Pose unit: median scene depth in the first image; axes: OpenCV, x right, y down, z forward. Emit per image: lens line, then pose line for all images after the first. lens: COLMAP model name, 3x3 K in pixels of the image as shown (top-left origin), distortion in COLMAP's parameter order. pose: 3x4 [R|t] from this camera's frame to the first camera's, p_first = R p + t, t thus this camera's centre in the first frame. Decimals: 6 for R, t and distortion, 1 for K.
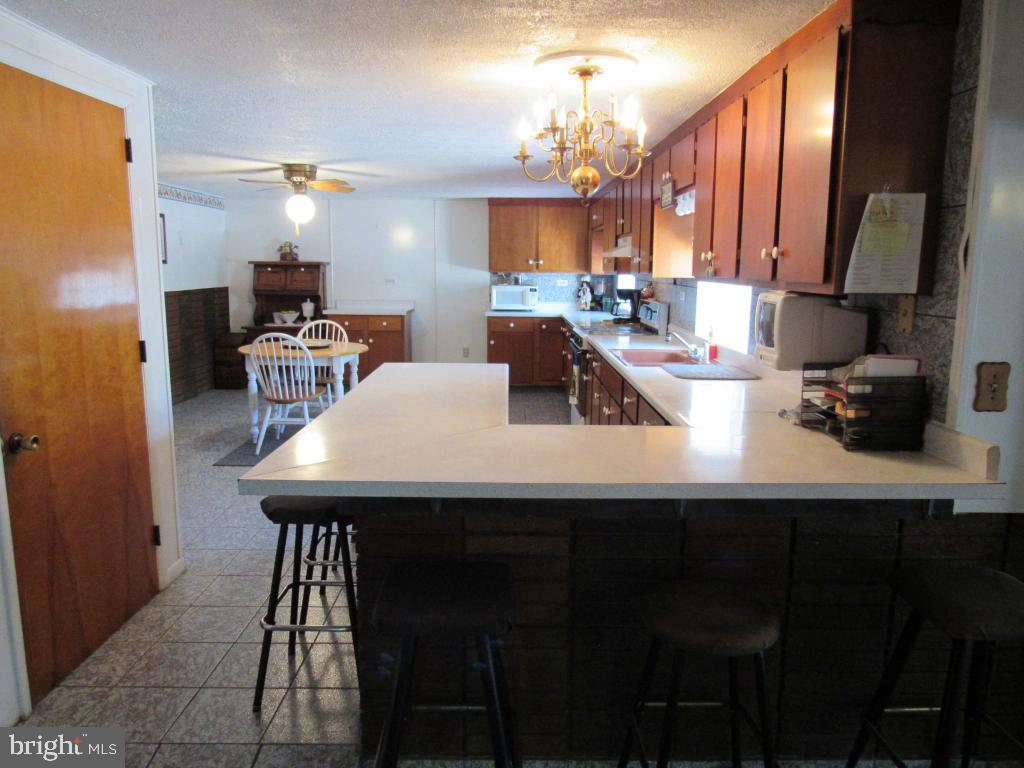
lens RADIAL K [[727.6, 0, 512.5], [0, 727.6, 381.2], [0, 0, 1]] dist [-0.038536, 0.004143]
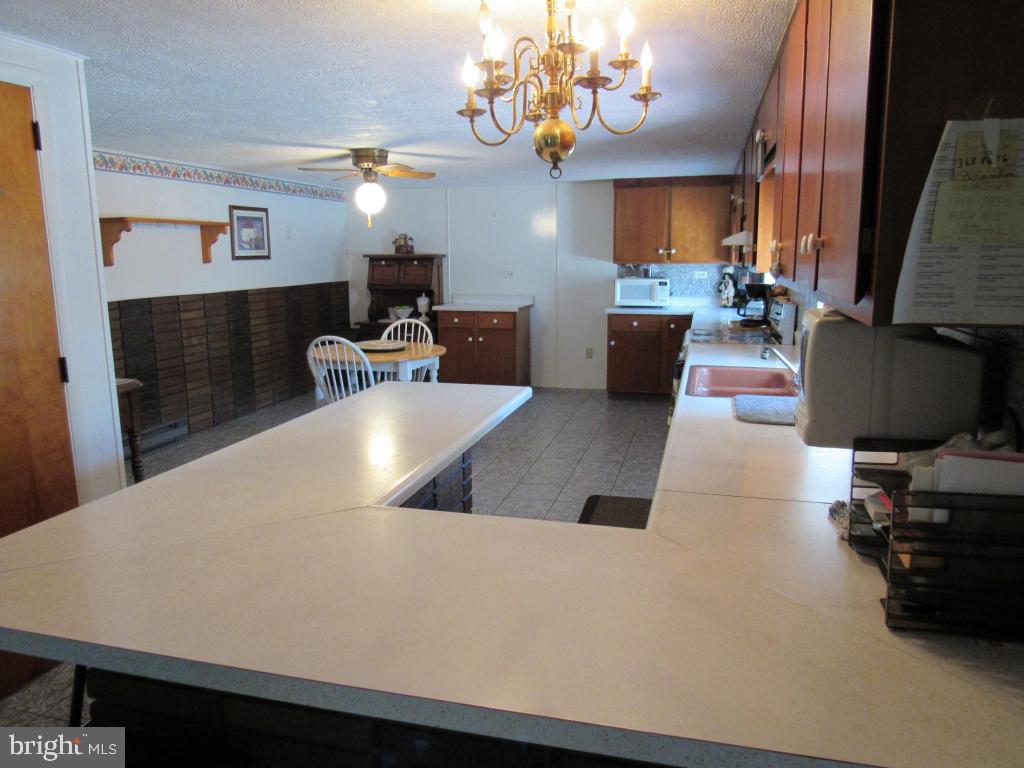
lens RADIAL K [[727.6, 0, 512.3], [0, 727.6, 383.4], [0, 0, 1]] dist [-0.038536, 0.004143]
pose [[0.964927, 0.031233, -0.260654, 0.086174], [-0.026035, 0.999388, 0.023371, -0.021943], [0.261225, -0.015765, 0.965149, 0.114150]]
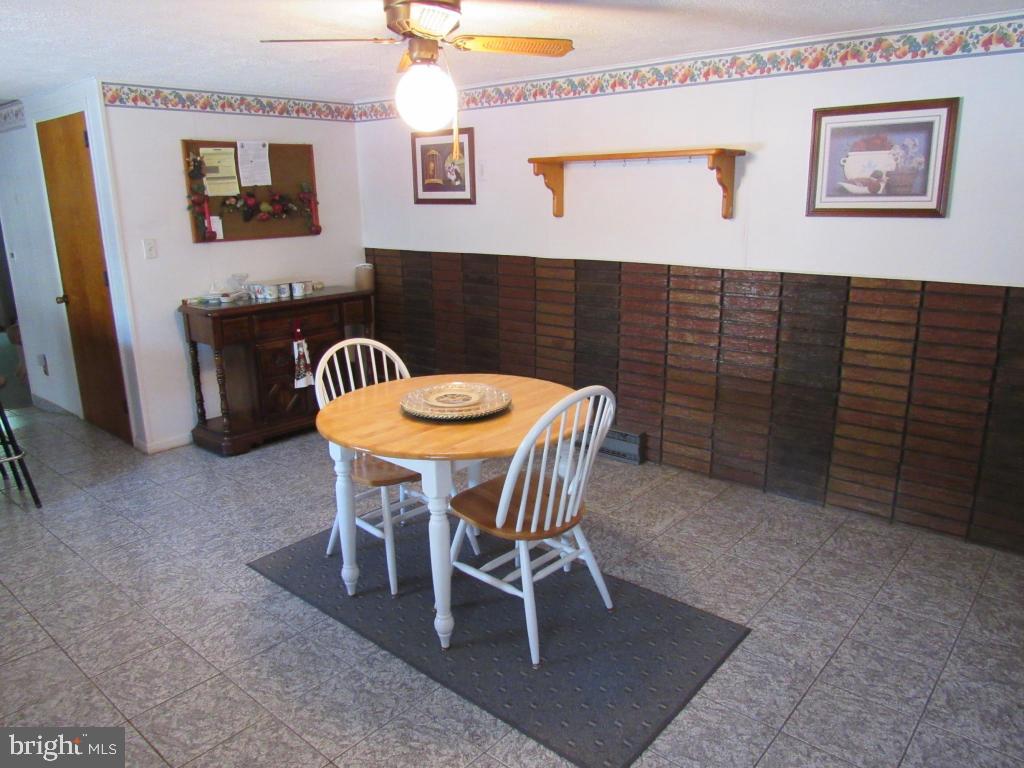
lens RADIAL K [[727.6, 0, 513.2], [0, 727.6, 385.7], [0, 0, 1]] dist [-0.038536, 0.004143]
pose [[-0.660286, 0.194651, -0.725350, 0.016534], [-0.108034, 0.931164, 0.348226, -0.163609], [0.743203, 0.308291, -0.593806, 0.937835]]
